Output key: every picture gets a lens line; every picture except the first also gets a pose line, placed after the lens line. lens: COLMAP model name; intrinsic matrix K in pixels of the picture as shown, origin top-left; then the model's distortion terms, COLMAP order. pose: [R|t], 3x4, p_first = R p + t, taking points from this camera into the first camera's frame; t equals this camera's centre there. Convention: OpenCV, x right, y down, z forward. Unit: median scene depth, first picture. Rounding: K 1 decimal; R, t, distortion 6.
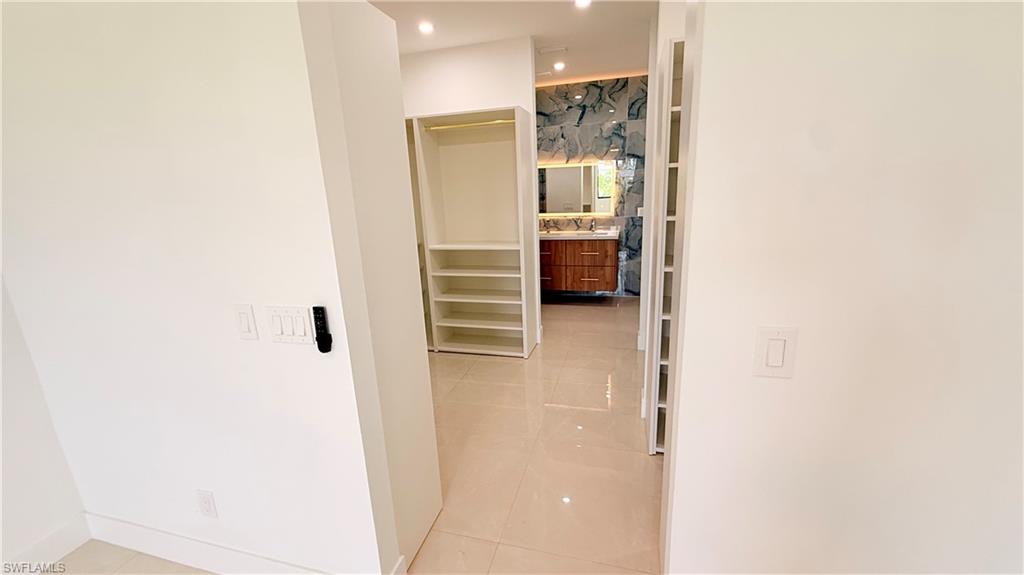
lens RADIAL K [[405.7, 0, 509.0], [0, 405.7, 289.4], [0, 0, 1]] dist [-0.001070, -0.000183]
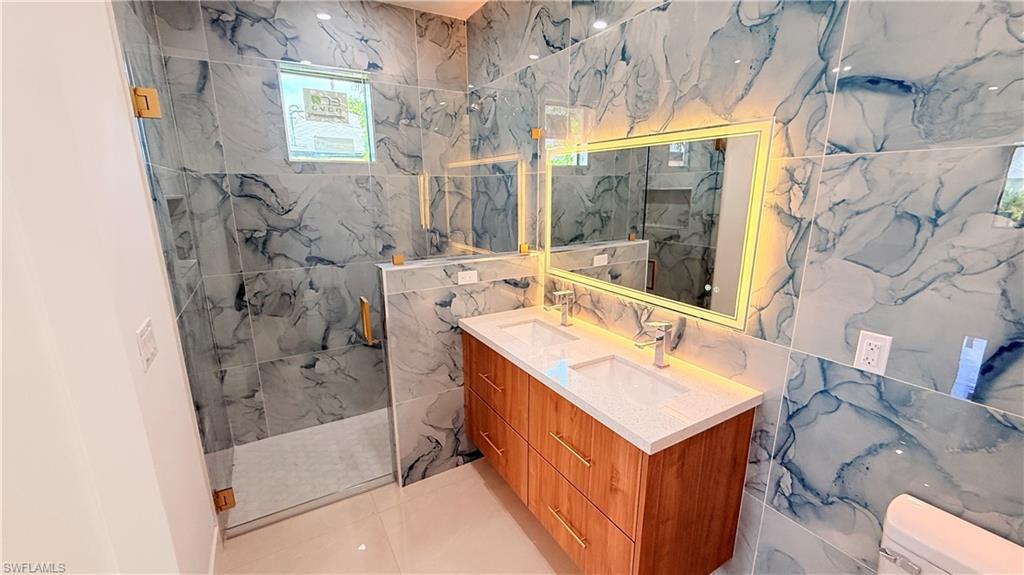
lens RADIAL K [[411.4, 0, 511.0], [0, 411.4, 289.0], [0, 0, 1]] dist [0.001174, 0.000292]
pose [[0.728347, 0.198463, -0.655837, 0.319906], [-0.189319, 0.978164, 0.085752, -0.204508], [0.658535, 0.061705, 0.750016, 0.705339]]
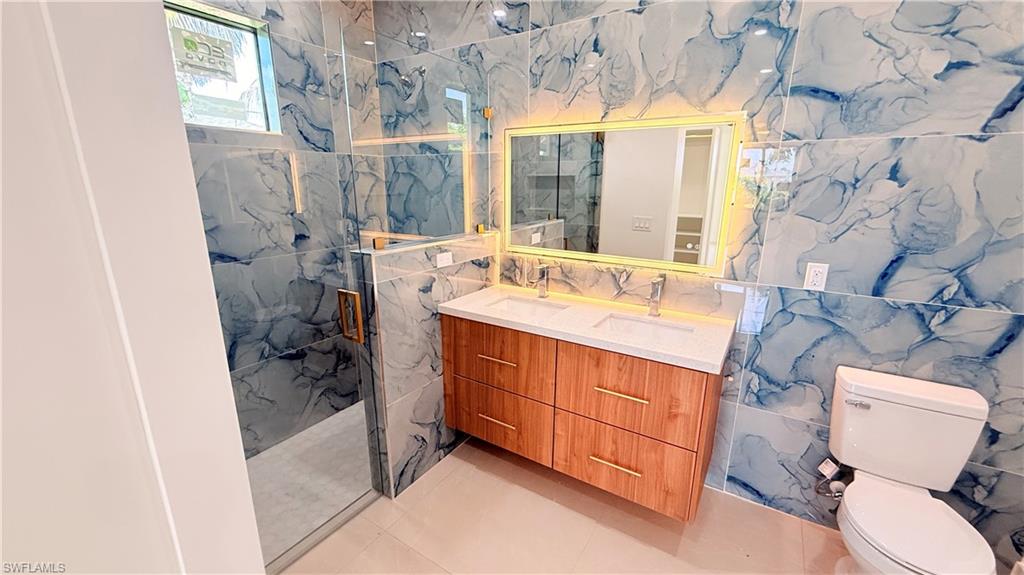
lens RADIAL K [[411.4, 0, 511.0], [0, 411.4, 289.0], [0, 0, 1]] dist [0.001174, 0.000292]
pose [[0.957245, 0.116222, -0.264905, 0.182461], [-0.111931, 0.993223, 0.031290, -0.163535], [0.266747, -0.000301, 0.963767, 0.623394]]
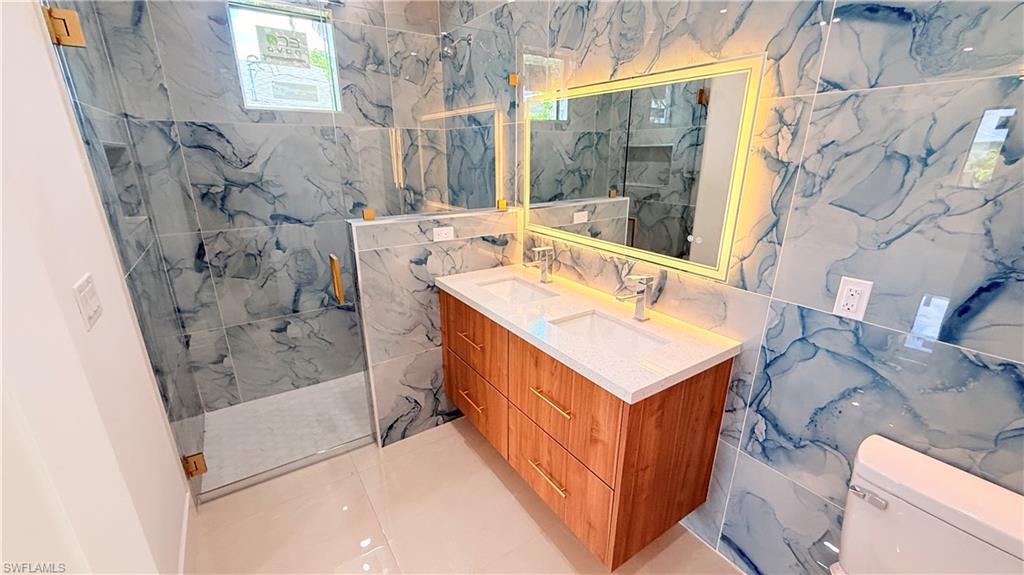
lens RADIAL K [[411.4, 0, 511.0], [0, 411.4, 289.0], [0, 0, 1]] dist [0.001174, 0.000292]
pose [[0.762455, 0.242185, -0.600008, 0.314831], [-0.185849, 0.970205, 0.155443, -0.194358], [0.619777, -0.007008, 0.784747, 0.715075]]
